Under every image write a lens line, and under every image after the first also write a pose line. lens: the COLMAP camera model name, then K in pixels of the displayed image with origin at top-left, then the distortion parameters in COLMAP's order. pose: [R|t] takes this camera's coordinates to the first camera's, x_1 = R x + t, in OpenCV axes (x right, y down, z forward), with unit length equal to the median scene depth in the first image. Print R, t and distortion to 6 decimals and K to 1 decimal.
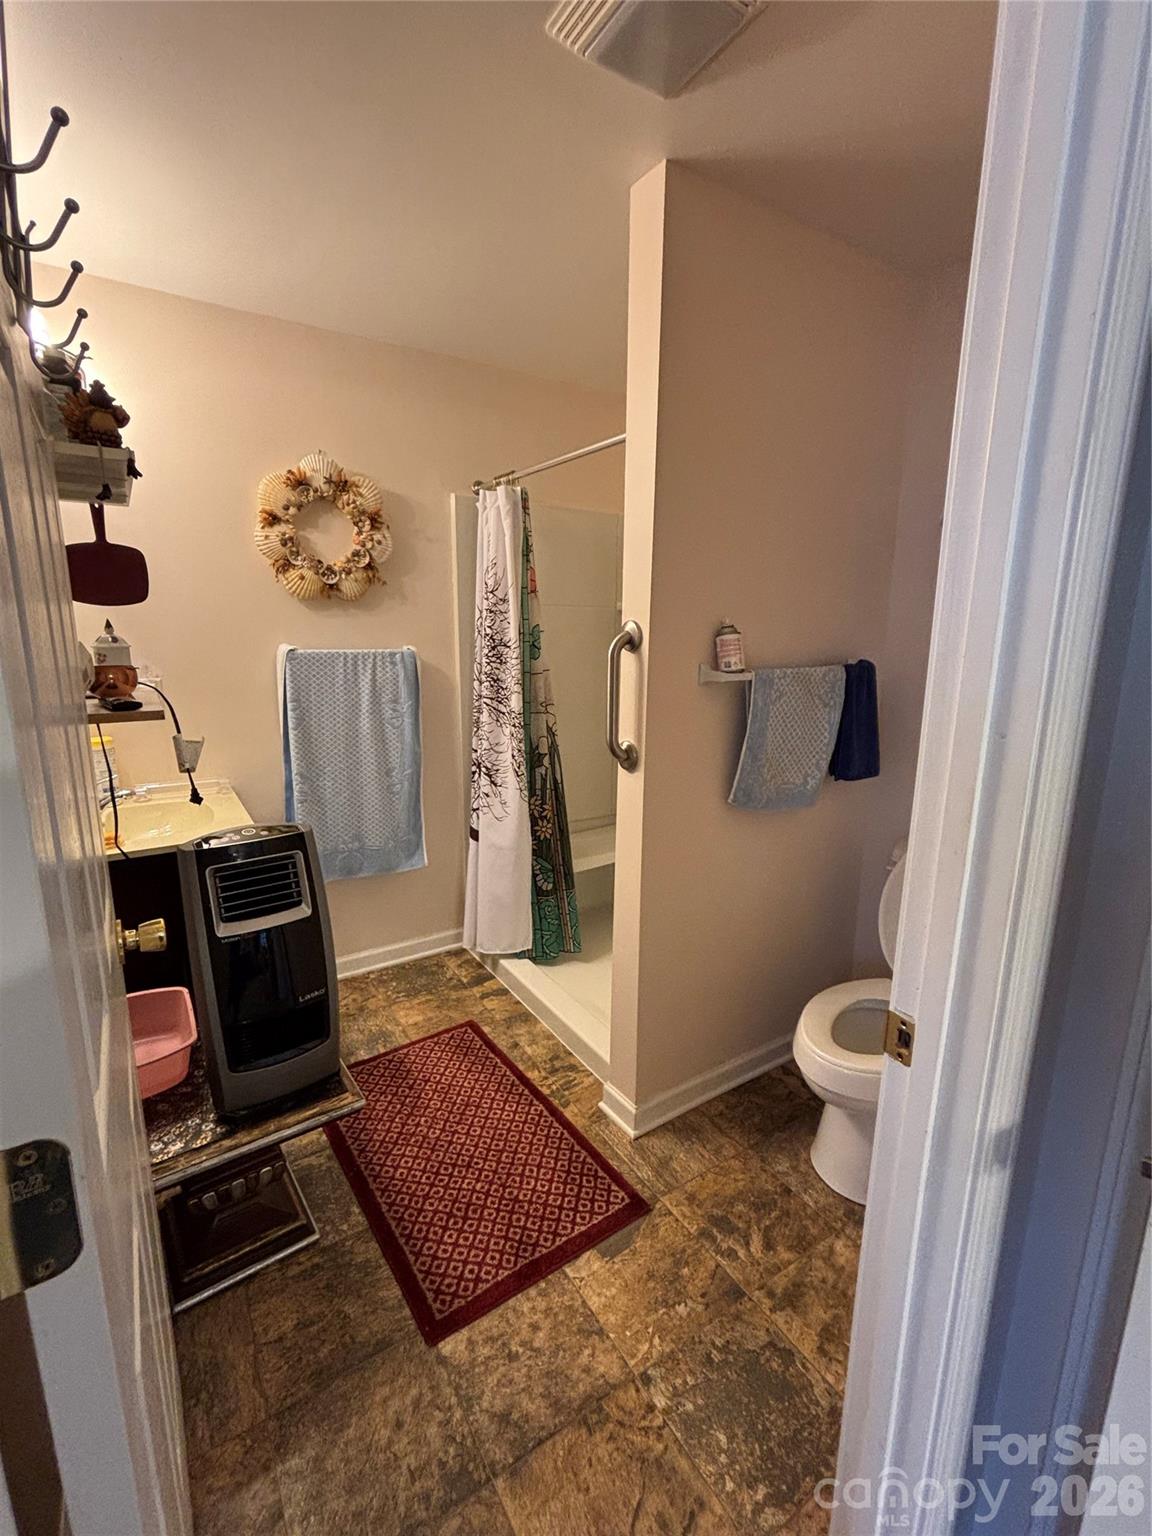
lens RADIAL K [[671.0, 0, 577.9], [0, 671.0, 765.2], [0, 0, 1]] dist [-0.015236, 0.000364]
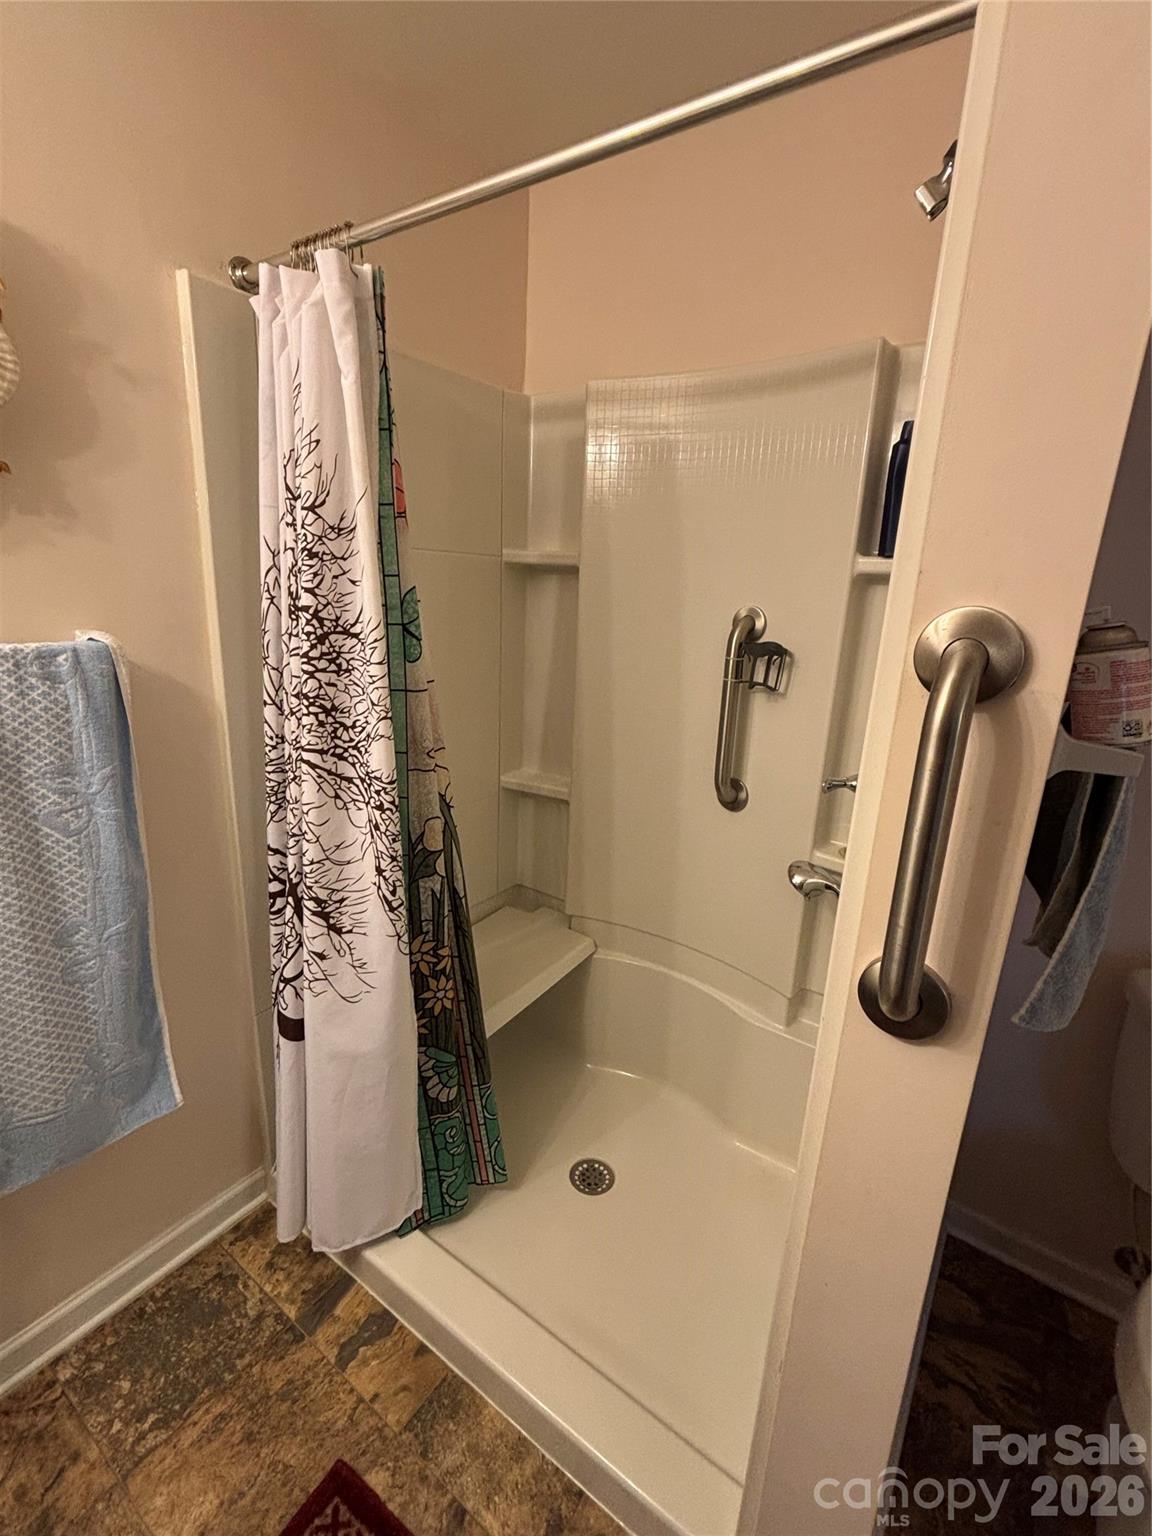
lens RADIAL K [[671.0, 0, 579.4], [0, 671.0, 756.9], [0, 0, 1]] dist [-0.015236, 0.000364]
pose [[0.923959, -0.065915, 0.376769, -0.137124], [0.046560, 0.997096, 0.060259, -0.113334], [-0.379647, -0.038135, 0.924345, 0.514419]]
